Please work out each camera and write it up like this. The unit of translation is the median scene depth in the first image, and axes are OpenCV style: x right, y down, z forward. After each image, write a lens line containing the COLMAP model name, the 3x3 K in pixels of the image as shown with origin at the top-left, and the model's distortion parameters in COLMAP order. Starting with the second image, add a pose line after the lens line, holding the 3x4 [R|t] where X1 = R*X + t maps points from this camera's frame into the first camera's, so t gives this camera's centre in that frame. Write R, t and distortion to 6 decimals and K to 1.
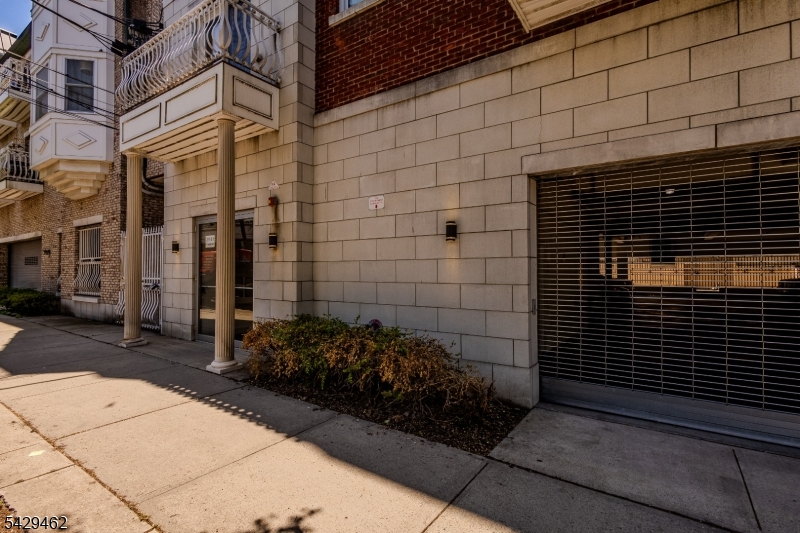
lens RADIAL K [[380.5, 0, 400.6], [0, 380.5, 264.2], [0, 0, 1]] dist [0.004282, -0.000797]
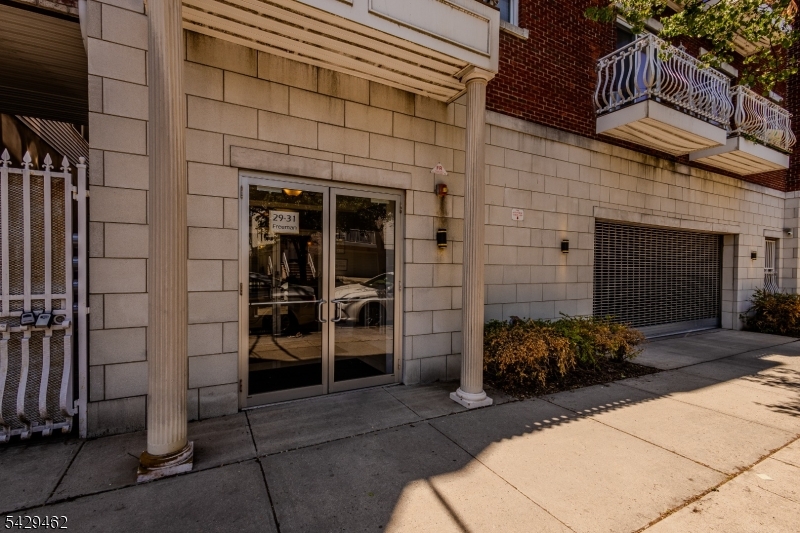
lens RADIAL K [[380.5, 0, 401.1], [0, 380.5, 273.4], [0, 0, 1]] dist [0.004282, -0.000797]
pose [[0.442961, -0.008186, 0.896503, -1.498236], [-0.026663, 0.999396, 0.022300, -0.001653], [-0.896144, -0.033782, 0.442475, 0.962322]]
